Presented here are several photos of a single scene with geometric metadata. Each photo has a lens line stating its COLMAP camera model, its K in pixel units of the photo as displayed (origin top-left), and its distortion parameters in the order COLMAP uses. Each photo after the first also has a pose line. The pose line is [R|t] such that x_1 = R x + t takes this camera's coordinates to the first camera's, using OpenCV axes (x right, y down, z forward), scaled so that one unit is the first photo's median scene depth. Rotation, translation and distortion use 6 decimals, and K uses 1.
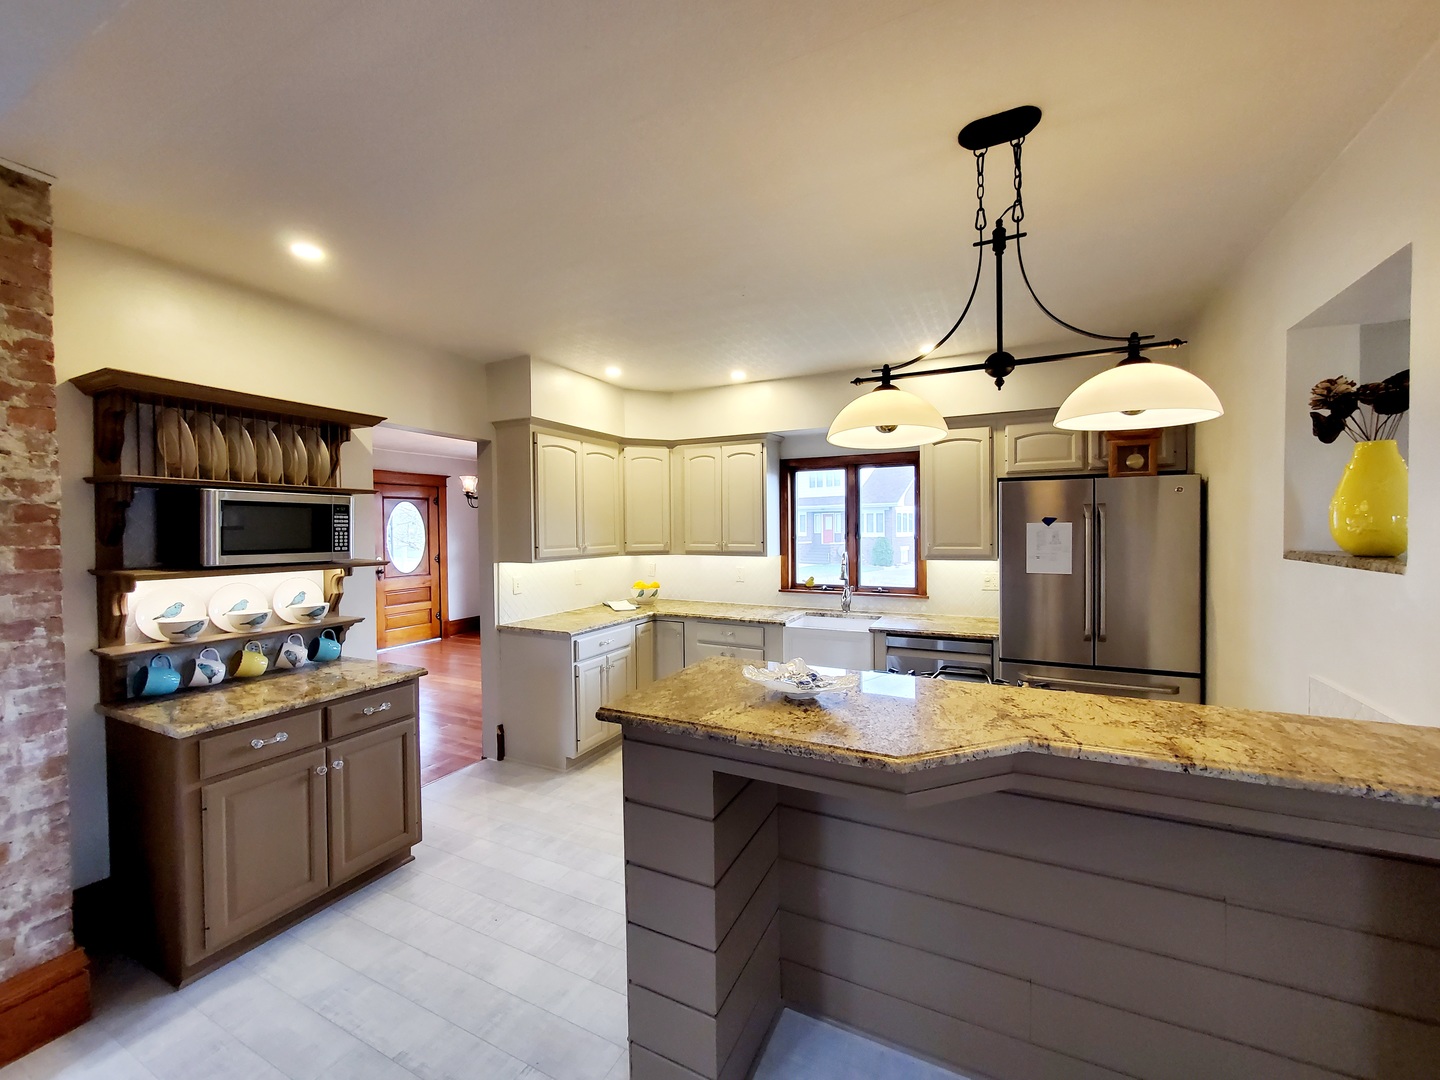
lens RADIAL K [[572.0, 0, 720.0], [0, 572.0, 540.0], [0, 0, 1]] dist [-0.001322, -0.000527]
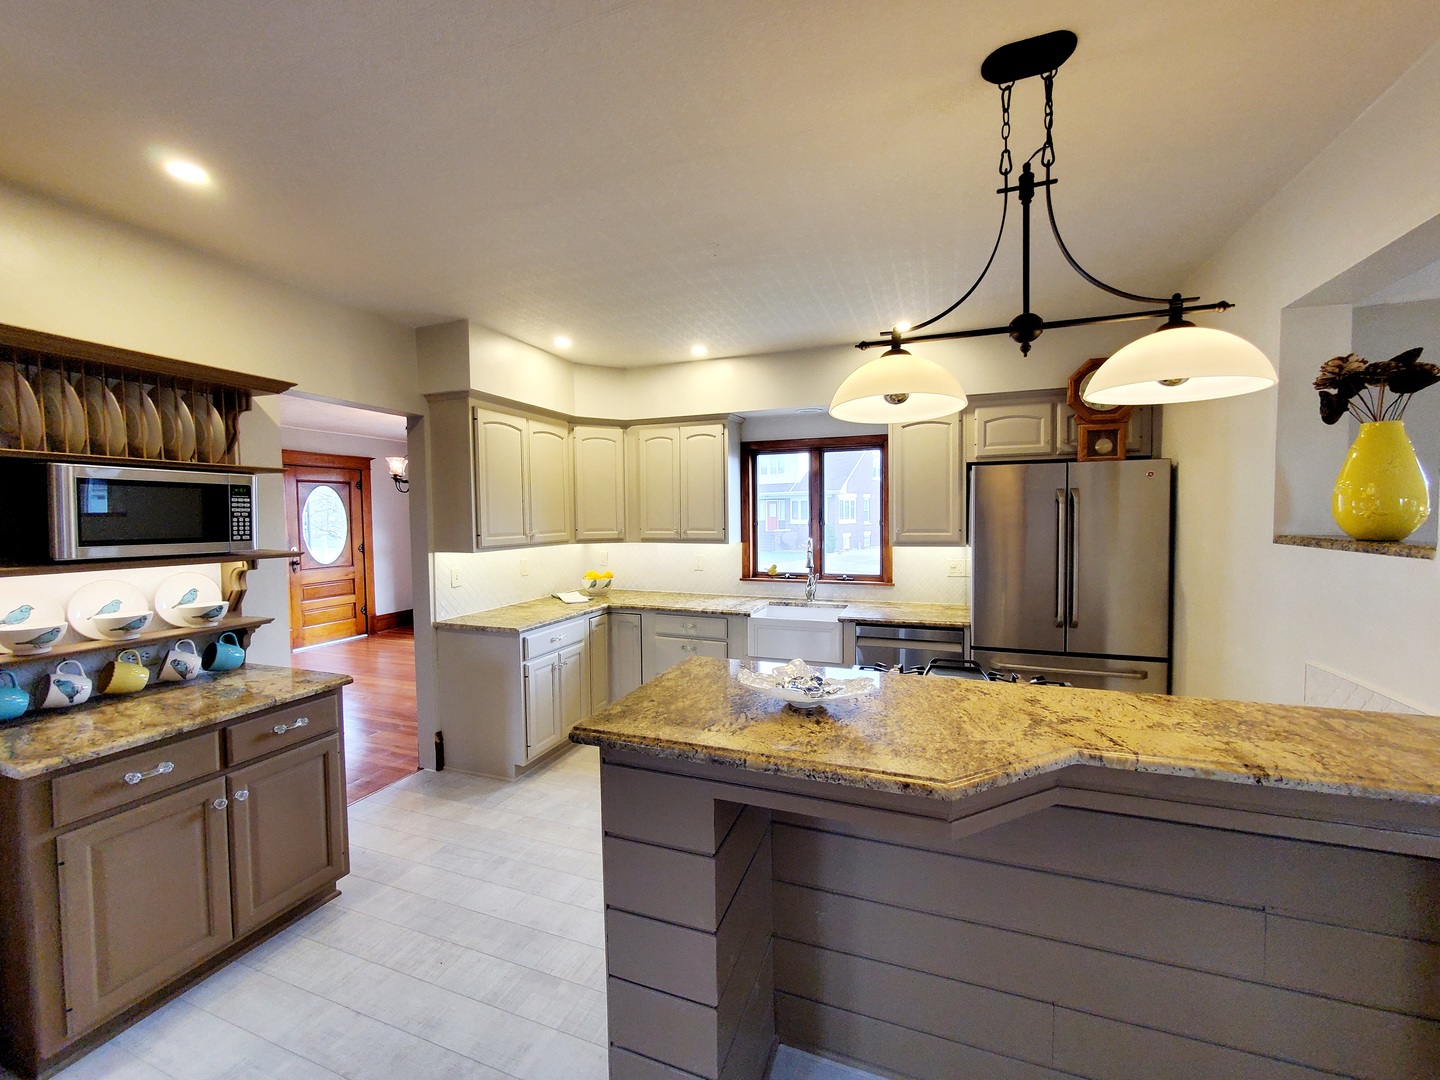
lens RADIAL K [[572.0, 0, 720.0], [0, 572.0, 540.0], [0, 0, 1]] dist [-0.001322, -0.000527]
pose [[0.994826, -0.005195, 0.101461, -0.050532], [0.002946, 0.999747, 0.022311, 0.002038], [-0.101552, -0.021897, 0.994589, 0.098014]]
